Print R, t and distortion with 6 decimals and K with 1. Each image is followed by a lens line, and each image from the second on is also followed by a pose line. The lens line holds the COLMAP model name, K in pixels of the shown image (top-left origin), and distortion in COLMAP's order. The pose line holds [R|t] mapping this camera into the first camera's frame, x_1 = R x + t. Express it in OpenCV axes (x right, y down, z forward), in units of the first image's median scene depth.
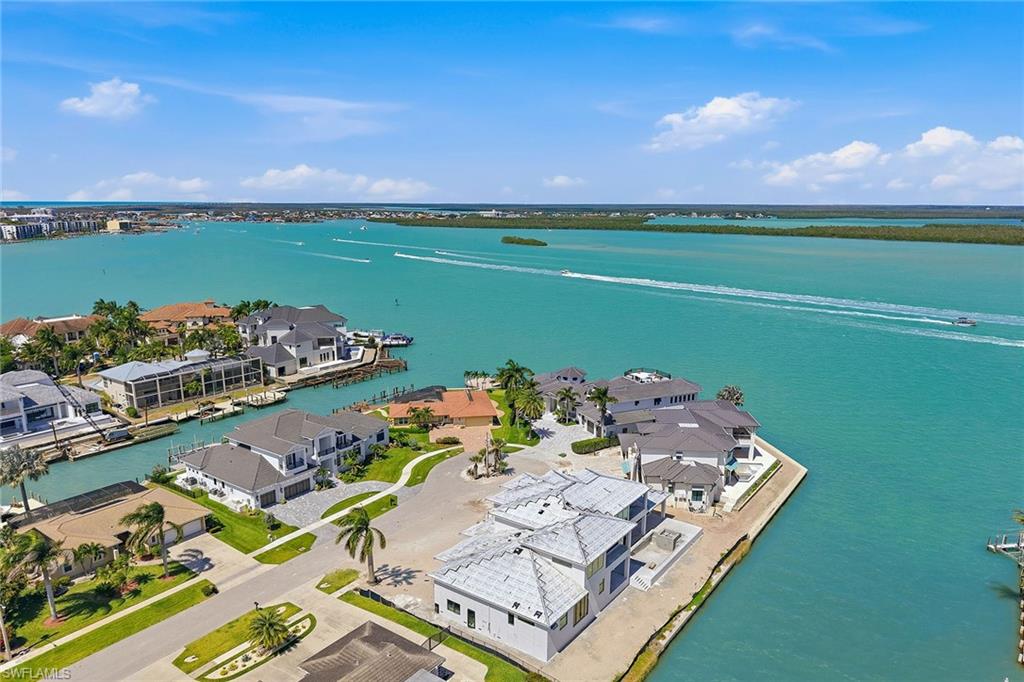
lens RADIAL K [[704.3, 0, 512.0], [0, 704.3, 341.0], [0, 0, 1]] dist [0.076916, -0.103852]
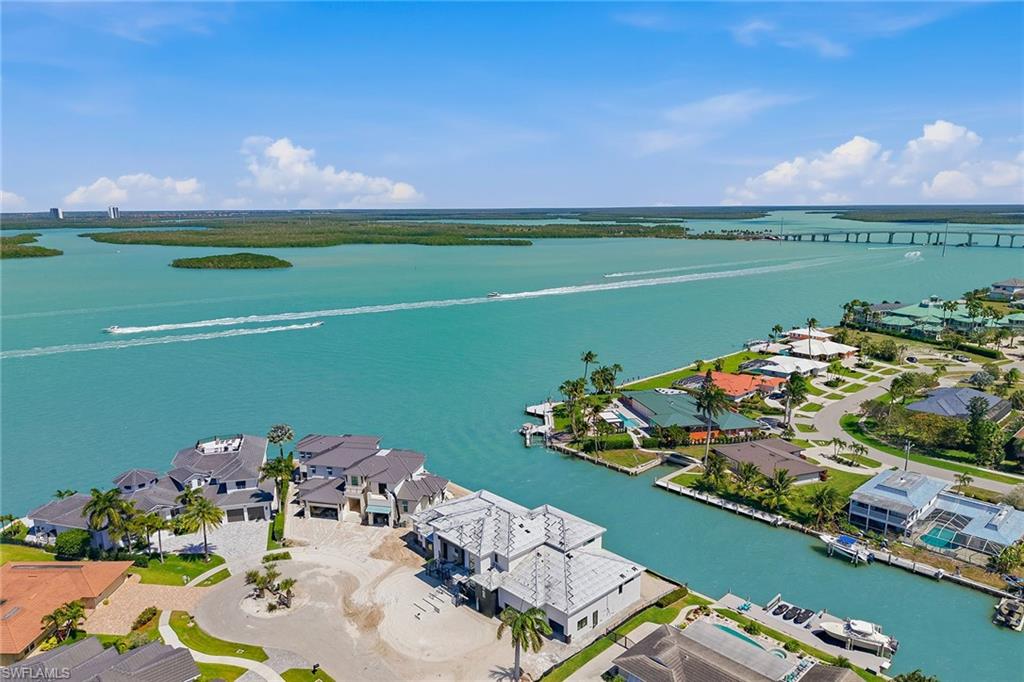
lens RADIAL K [[704.3, 0, 512.0], [0, 704.3, 341.0], [0, 0, 1]] dist [0.076916, -0.103852]
pose [[0.183498, -0.197509, 0.962974, -0.798097], [0.202889, 0.966125, 0.159494, -0.199374], [-0.961855, 0.166110, 0.217354, 0.548010]]
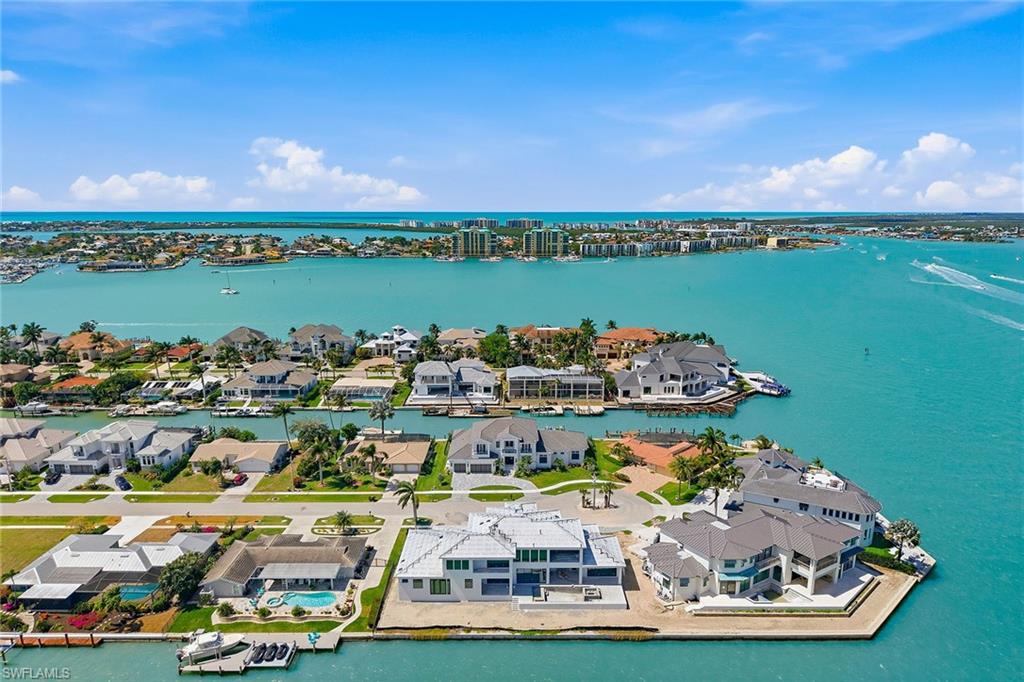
lens RADIAL K [[692.4, 0, 506.5], [0, 692.4, 325.2], [0, 0, 1]] dist [0.086166, -0.098990]
pose [[0.588596, 0.133350, -0.797353, 0.865624], [-0.158129, 0.986241, 0.048210, -0.171808], [0.792811, 0.097708, 0.601584, 0.122752]]
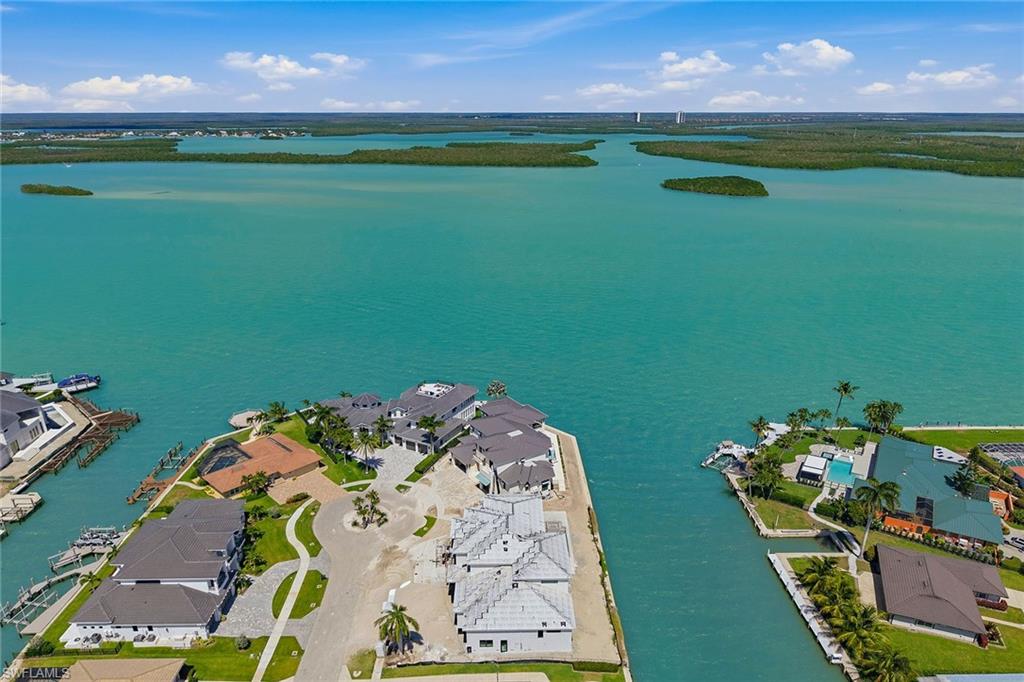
lens RADIAL K [[700.5, 0, 514.4], [0, 700.5, 376.0], [0, 0, 1]] dist [0.019426, -0.003346]
pose [[0.798637, -0.223787, 0.558657, -0.461042], [0.124683, 0.969677, 0.210191, -0.262229], [-0.588755, -0.098212, 0.802323, -0.018162]]
